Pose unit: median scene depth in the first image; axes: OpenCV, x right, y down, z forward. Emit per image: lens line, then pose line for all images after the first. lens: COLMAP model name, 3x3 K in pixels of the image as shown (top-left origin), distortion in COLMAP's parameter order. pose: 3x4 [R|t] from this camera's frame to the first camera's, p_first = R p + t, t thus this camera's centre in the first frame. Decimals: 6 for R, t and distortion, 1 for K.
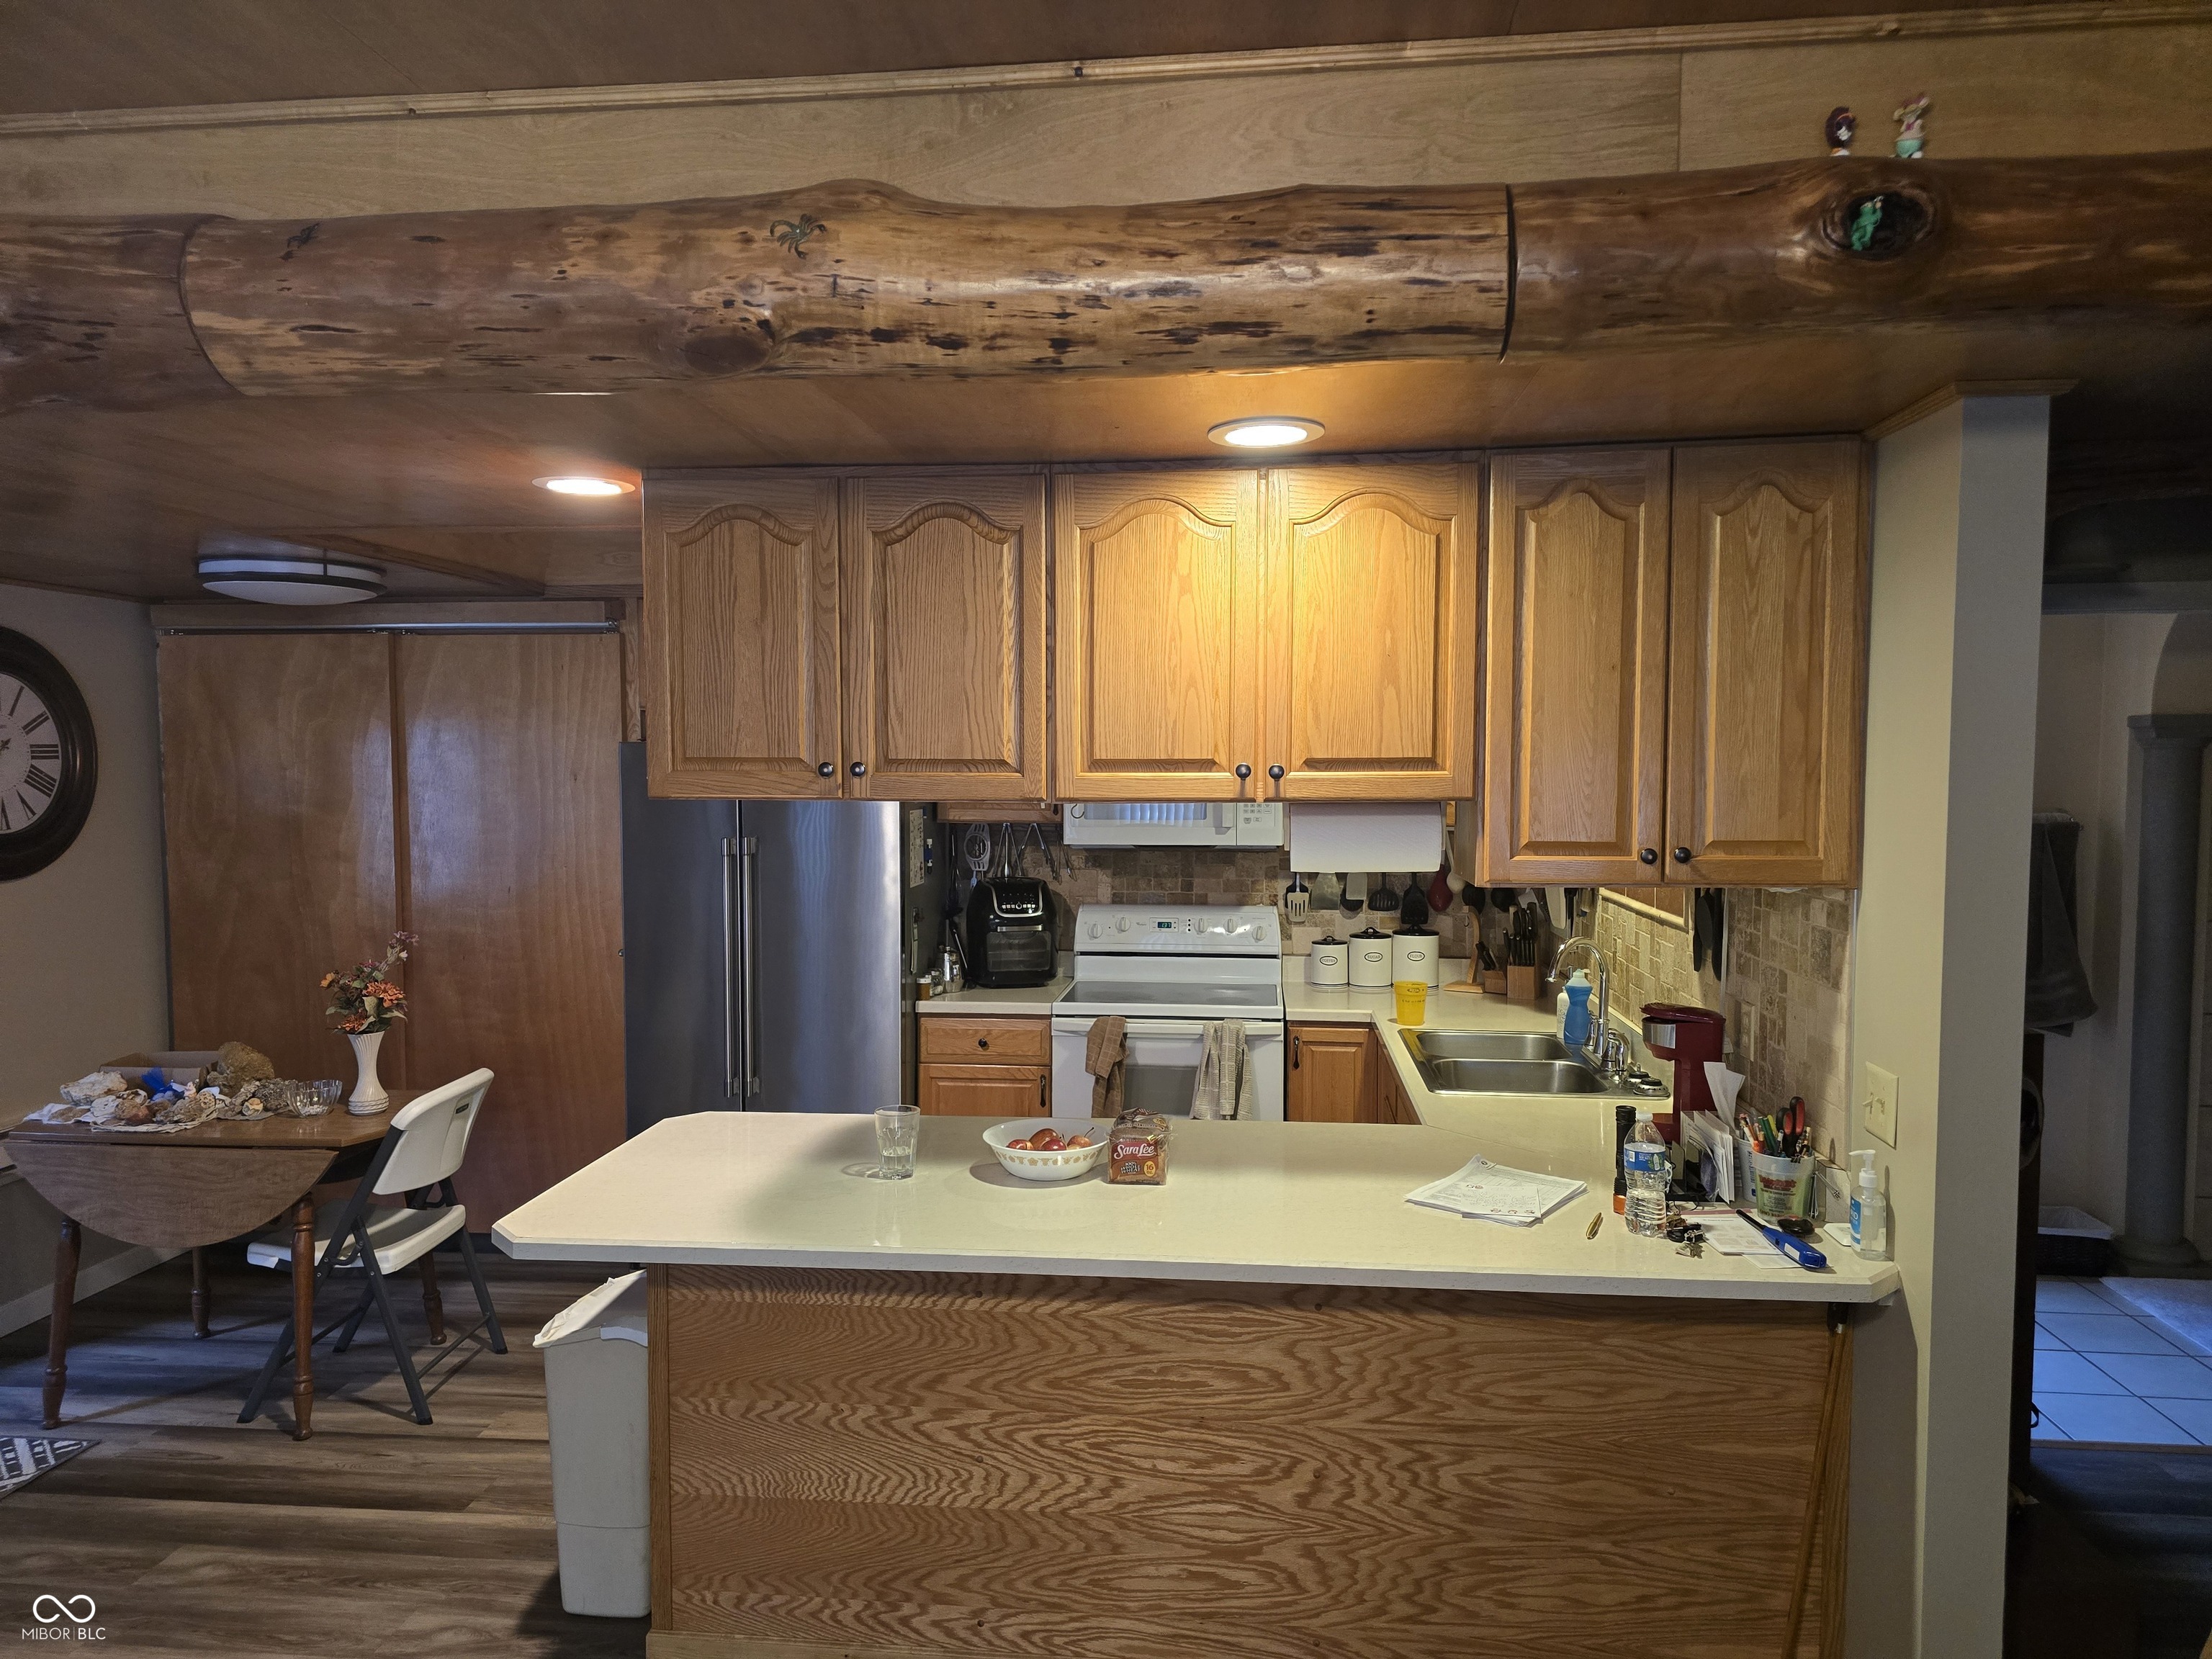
lens RADIAL K [[1471.0, 0, 1097.2], [0, 1471.0, 844.5], [0, 0, 1]] dist [0.054909, -0.043114]
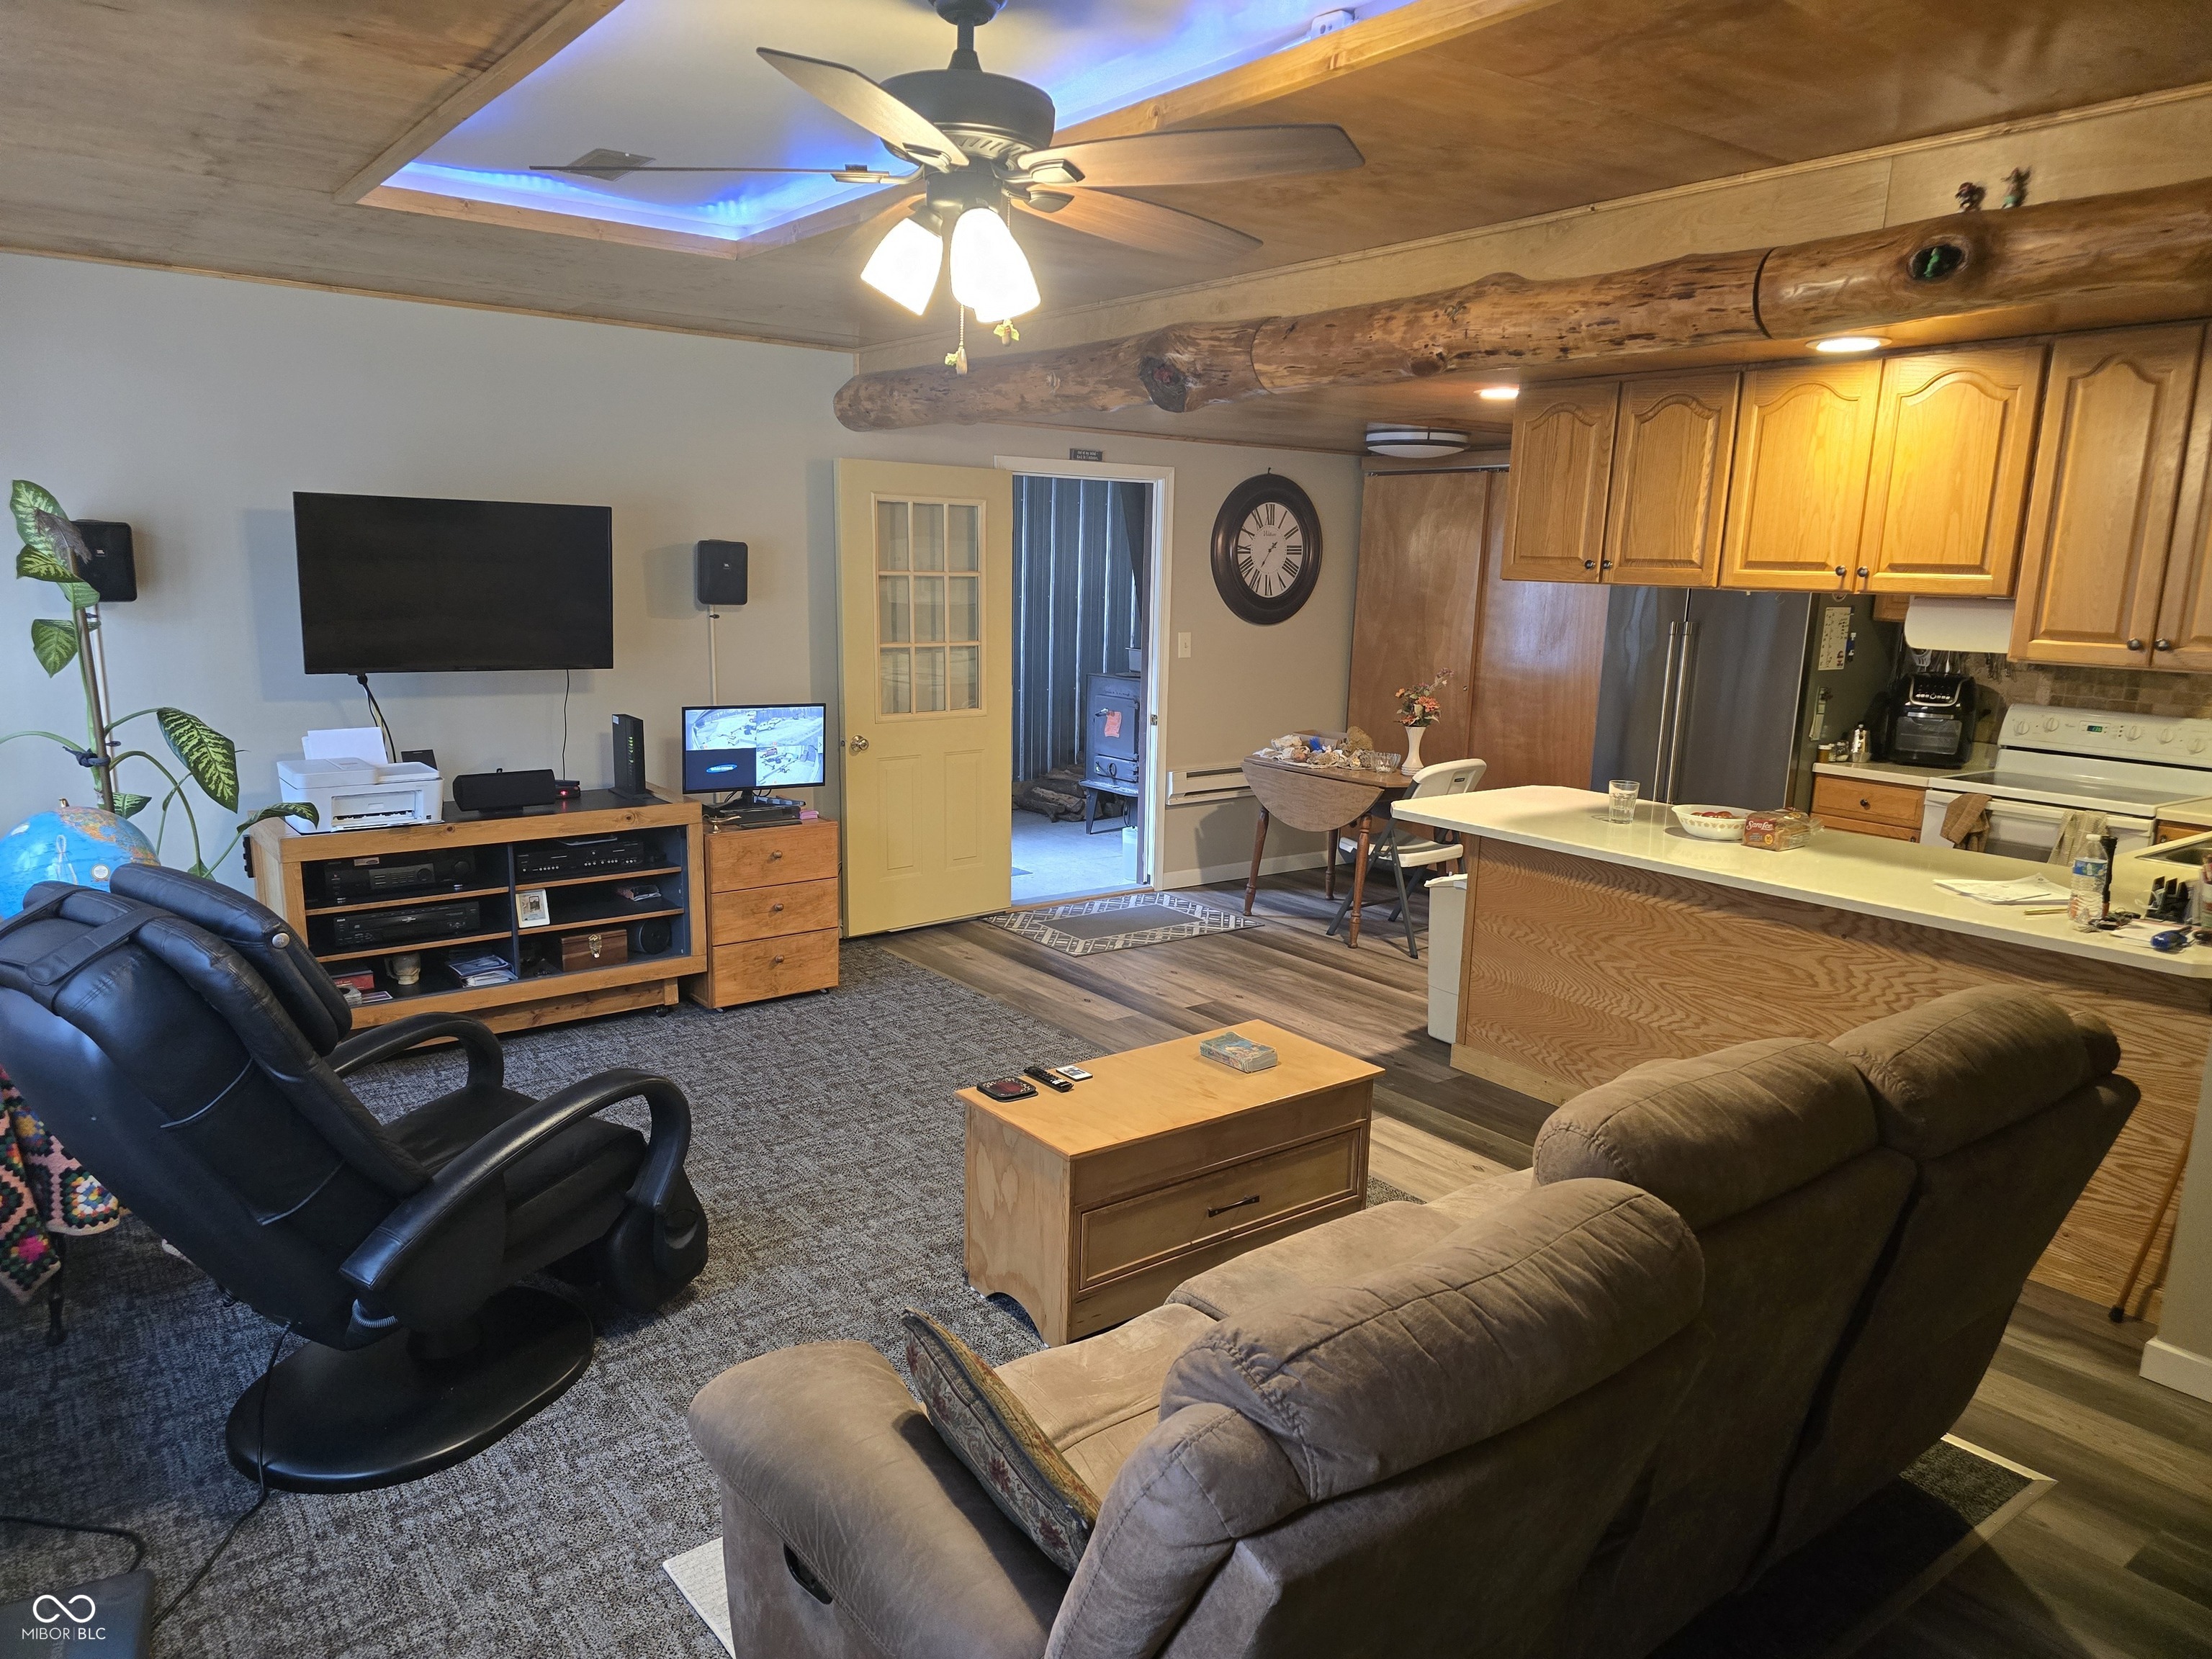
lens RADIAL K [[1471.0, 0, 1094.0], [0, 1471.0, 846.6], [0, 0, 1]] dist [0.054909, -0.043114]
pose [[0.680017, 0.162798, -0.714895, 0.656786], [-0.070851, 0.985065, 0.156927, 0.038229], [0.729765, -0.056062, 0.681395, -0.543370]]
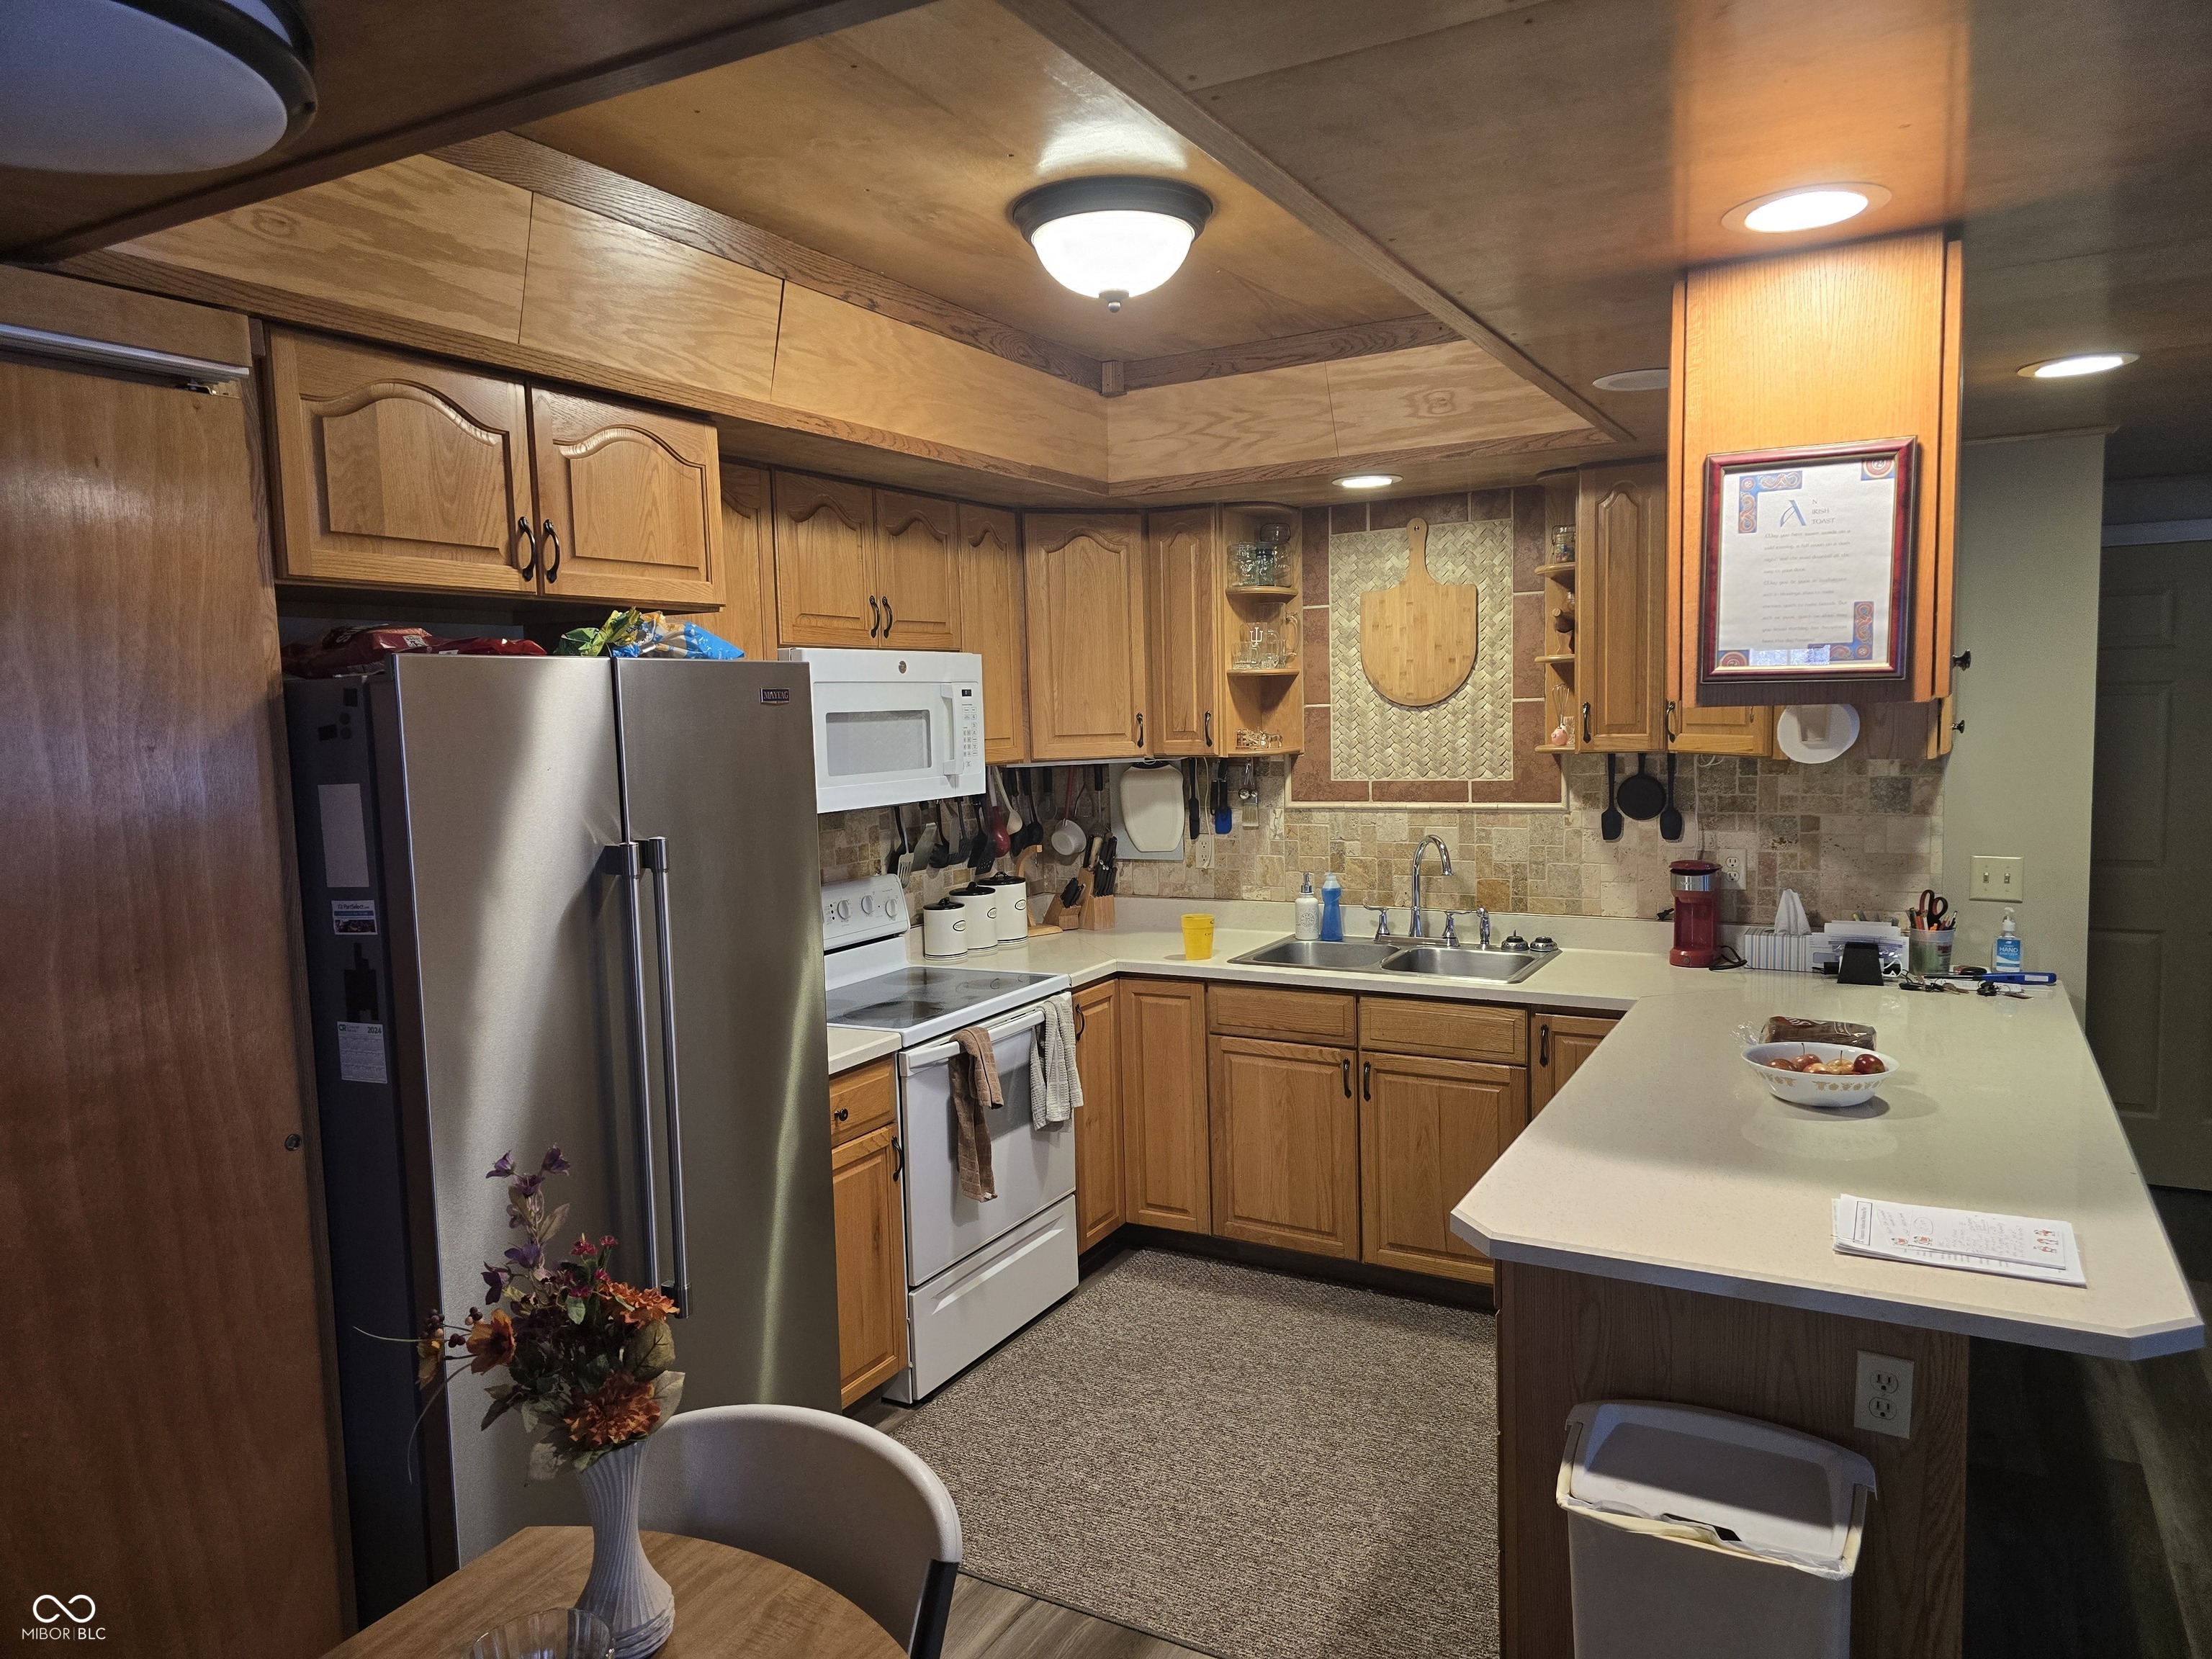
lens RADIAL K [[1471.0, 0, 1105.6], [0, 1471.0, 833.1], [0, 0, 1]] dist [0.054909, -0.043114]
pose [[0.389827, -0.092868, 0.916194, -1.107878], [0.082542, 0.994421, 0.065677, -0.046618], [-0.917182, 0.050022, 0.395317, 1.075708]]
